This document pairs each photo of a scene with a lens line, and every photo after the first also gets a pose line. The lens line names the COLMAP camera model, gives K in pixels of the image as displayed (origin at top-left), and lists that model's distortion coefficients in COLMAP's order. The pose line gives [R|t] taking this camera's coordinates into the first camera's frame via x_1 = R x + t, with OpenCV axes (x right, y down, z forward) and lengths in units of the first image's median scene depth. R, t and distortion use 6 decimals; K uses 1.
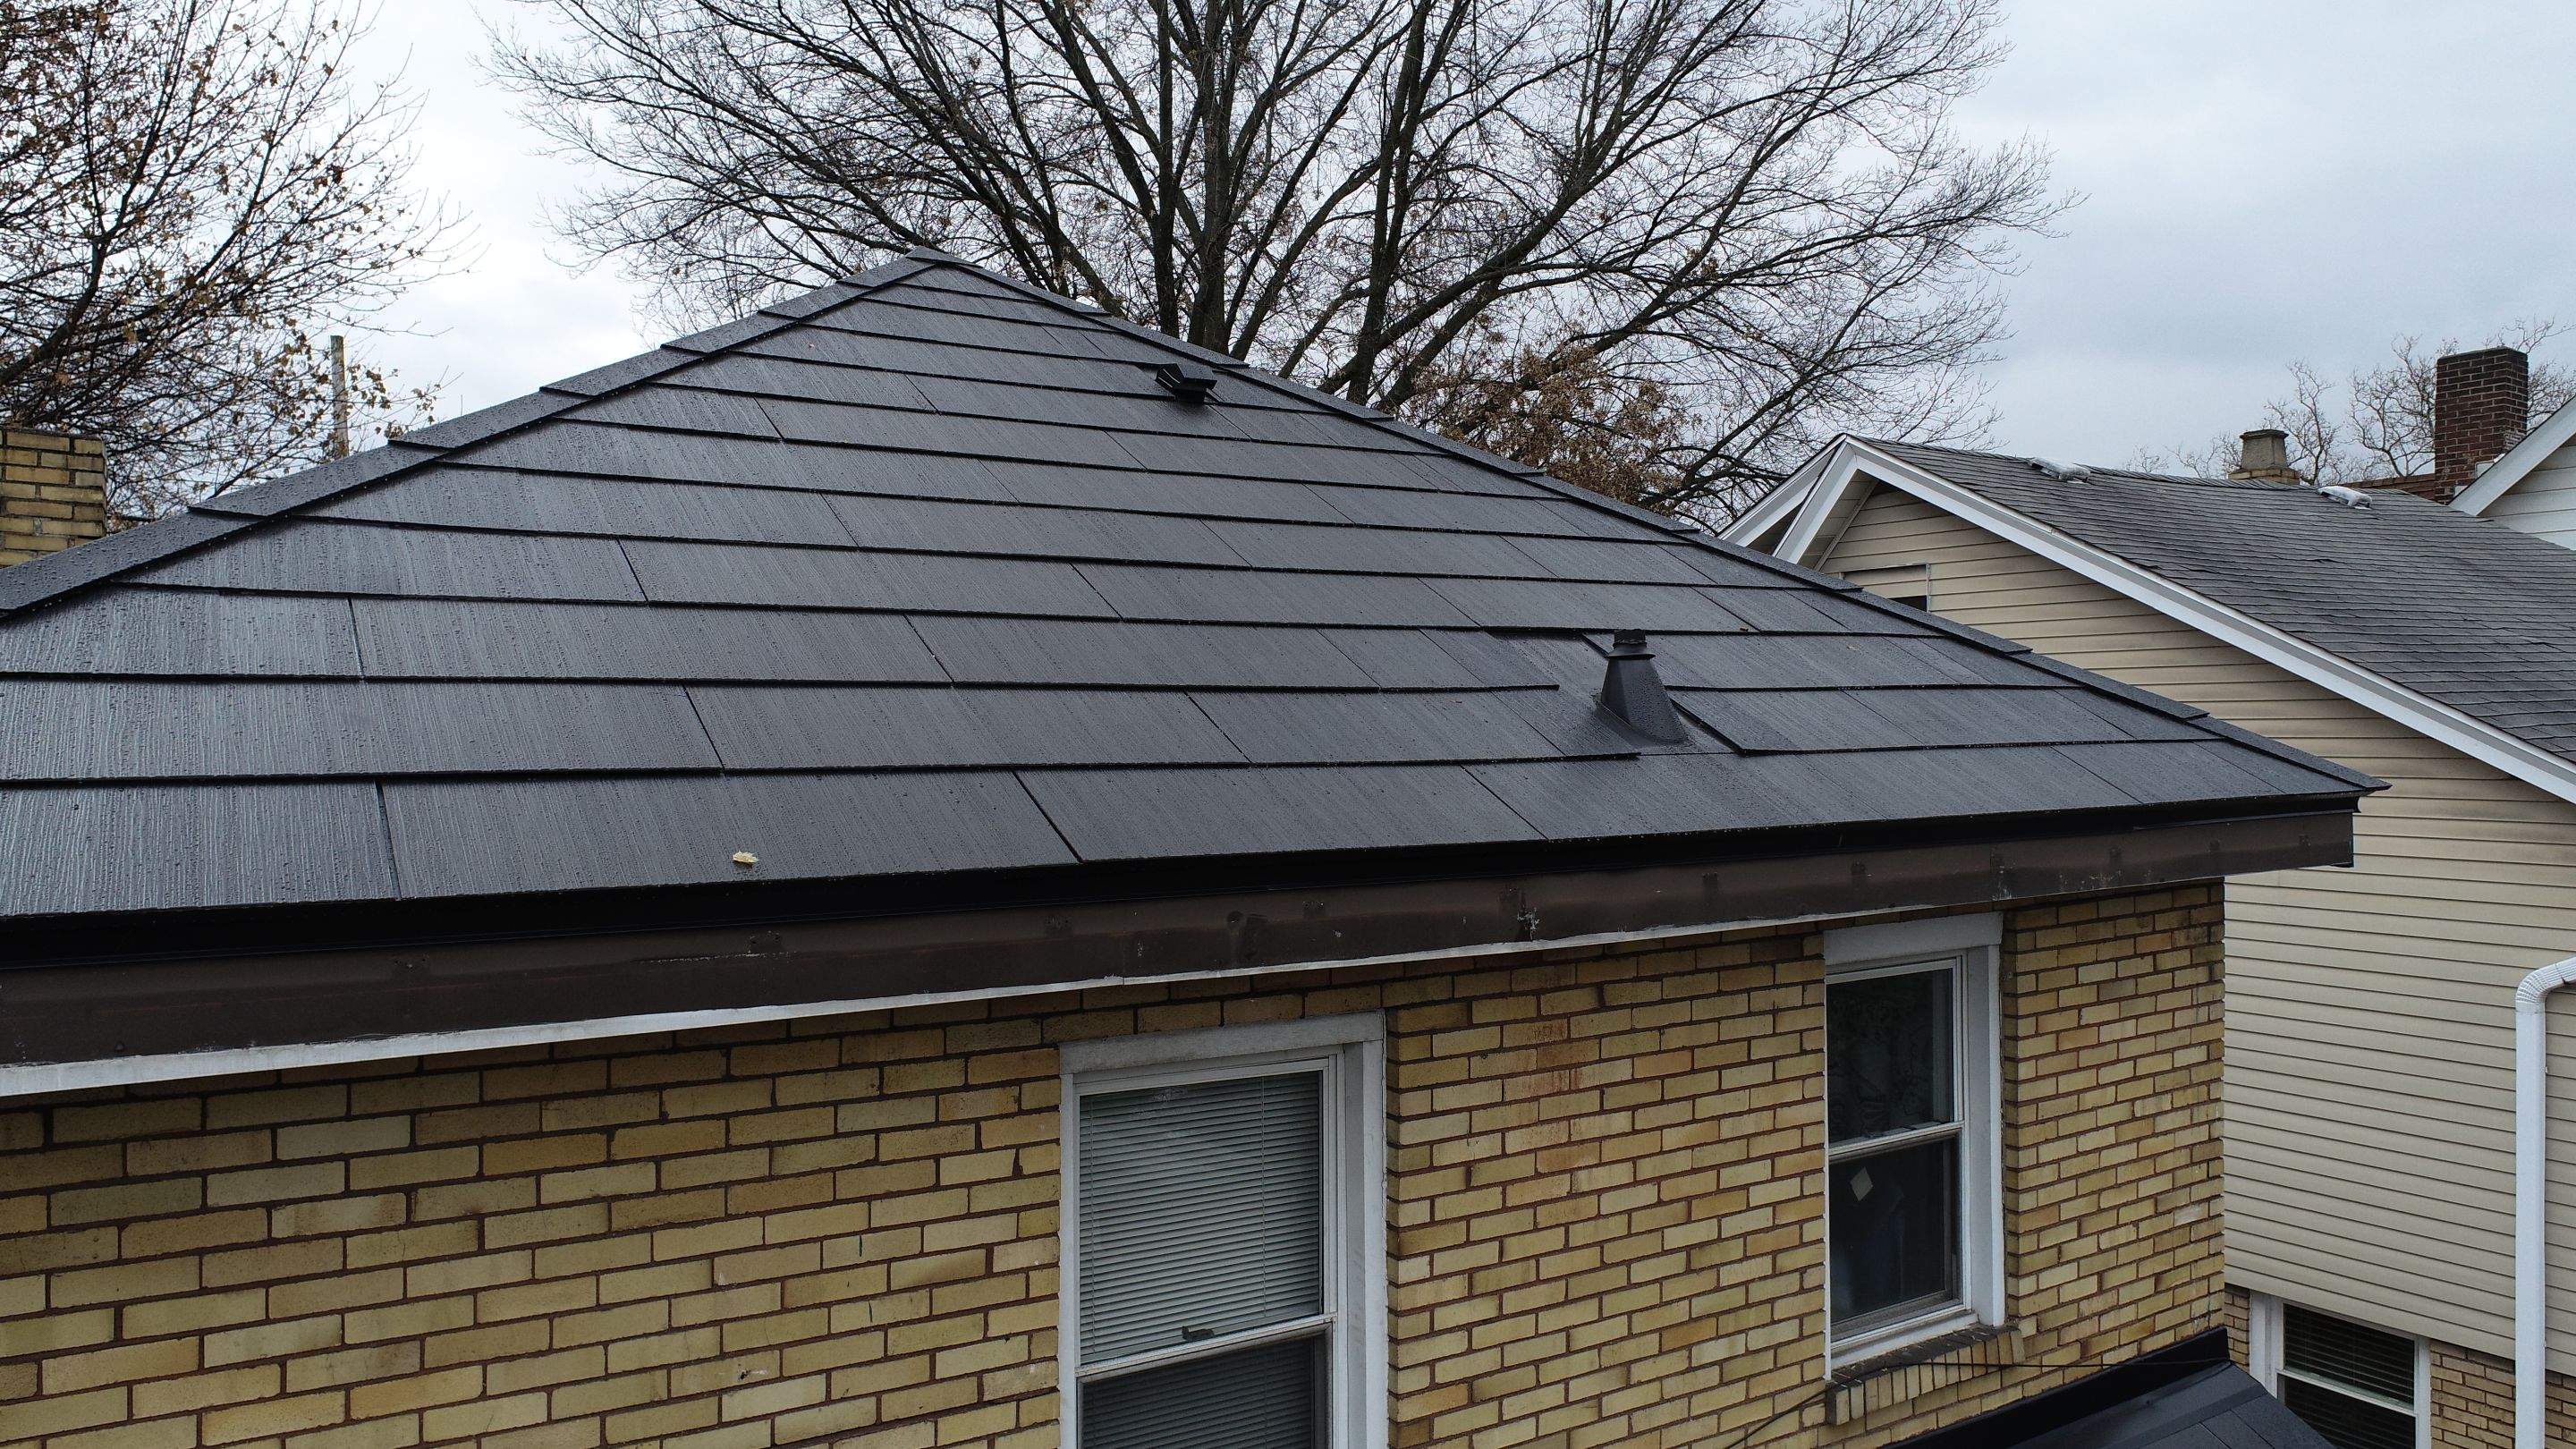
lens RADIAL K [[1737.7, 0, 1285.9], [0, 1737.7, 728.5], [0, 0, 1]] dist [-0.014465, 0.009676]
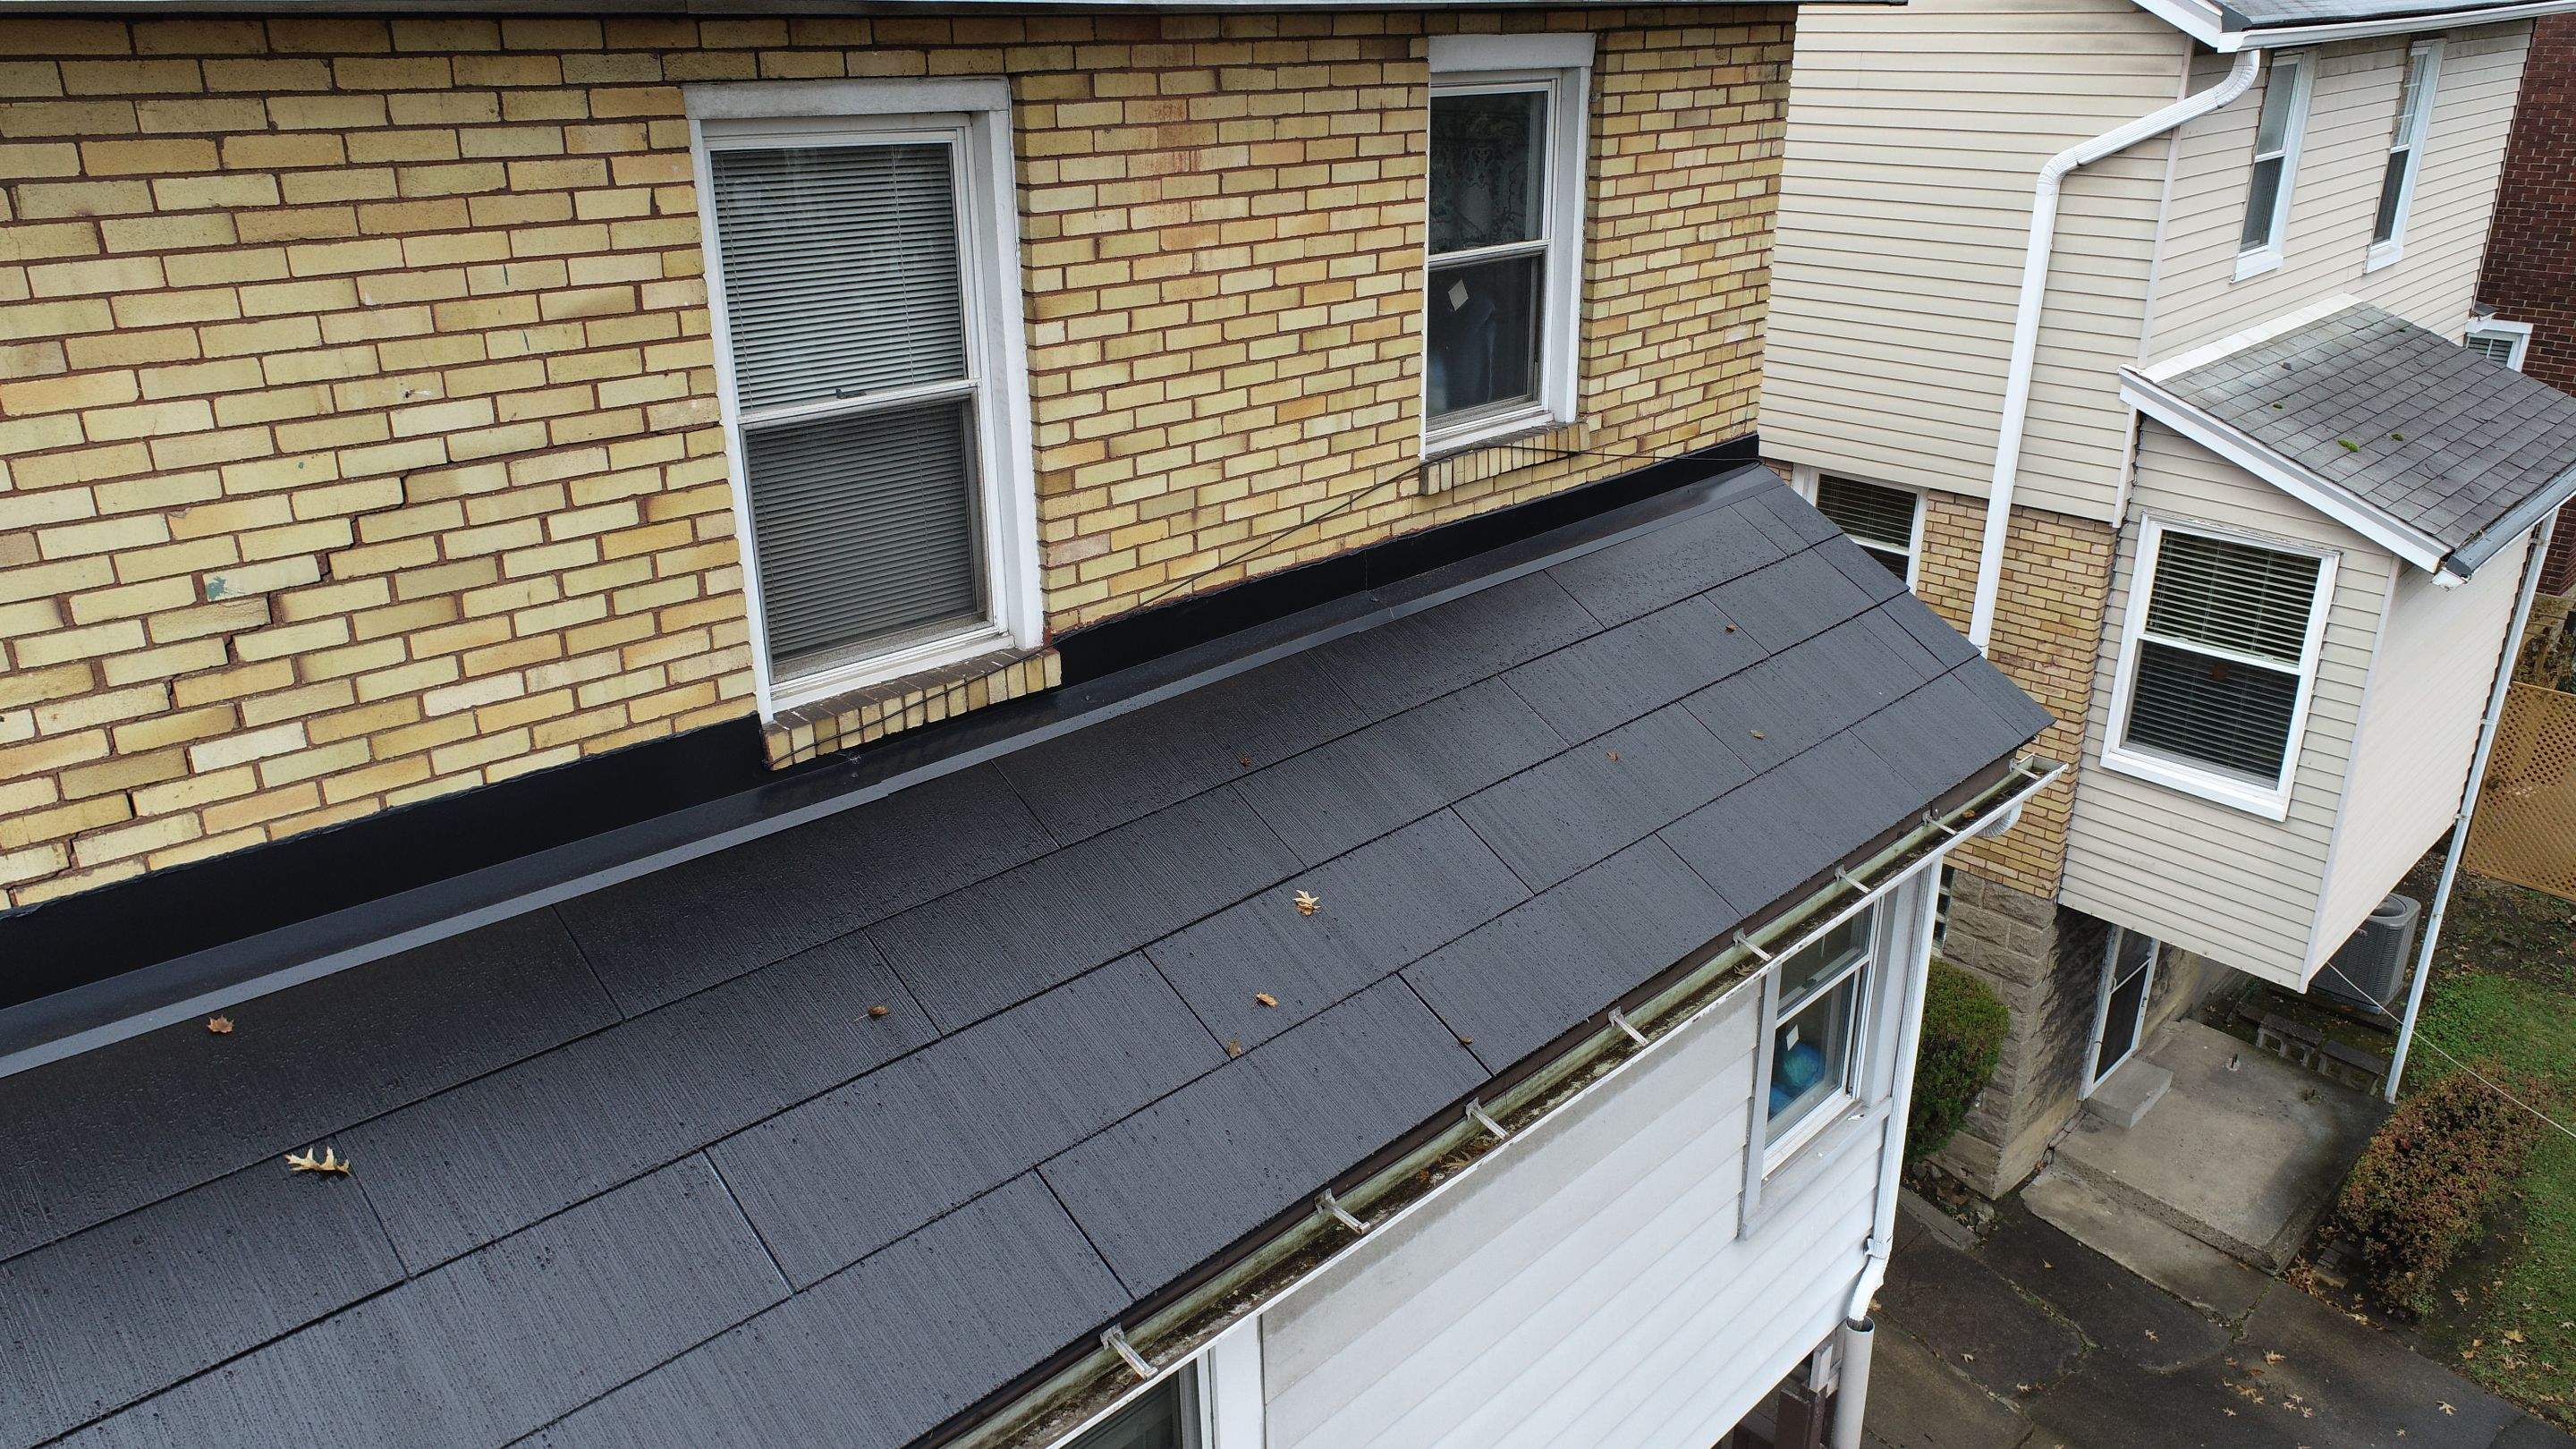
lens RADIAL K [[1737.7, 0, 1282.2], [0, 1737.7, 721.3], [0, 0, 1]] dist [-0.014465, 0.009676]
pose [[0.979856, -0.076386, 0.184521, -0.002084], [0.003155, 0.929765, 0.368139, 0.107984], [-0.199682, -0.360141, 0.911277, -0.081362]]
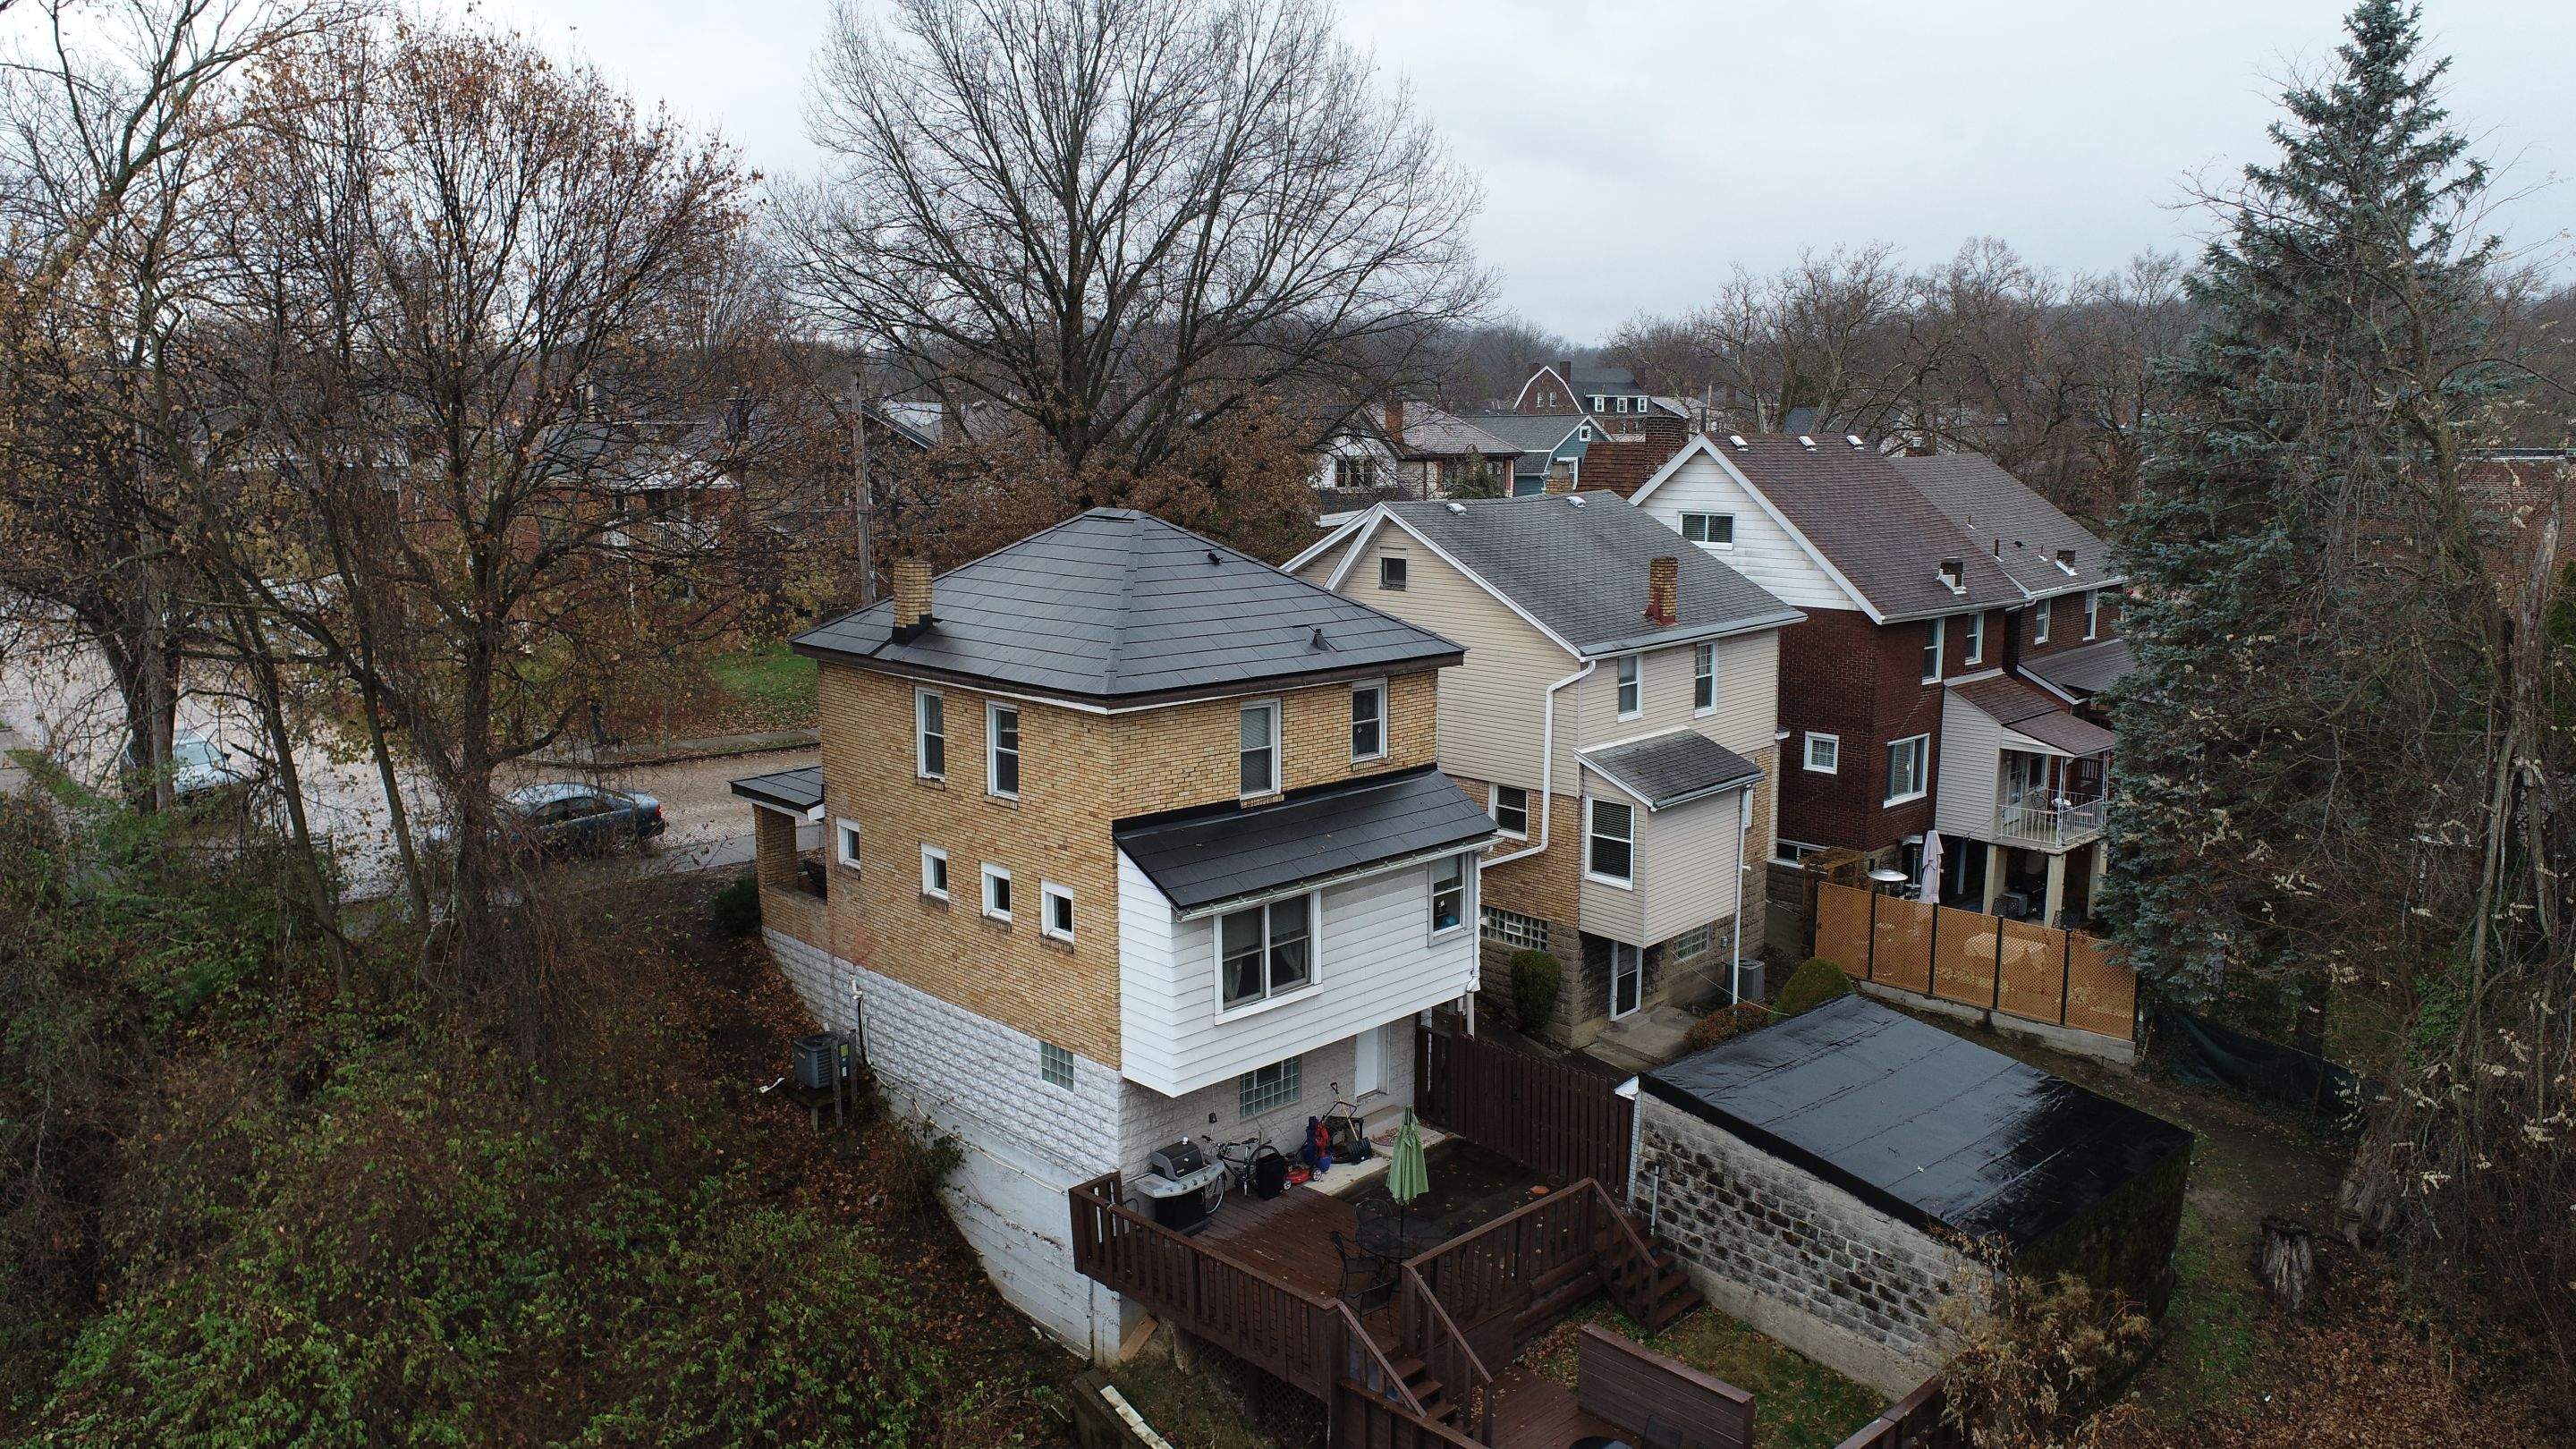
lens RADIAL K [[1737.7, 0, 1275.3], [0, 1737.7, 732.6], [0, 0, 1]] dist [-0.014465, 0.009676]
pose [[0.978880, -0.025497, 0.202840, -0.964579], [-0.007366, 0.987149, 0.159633, -0.555179], [-0.204304, -0.157755, 0.966112, -3.952715]]
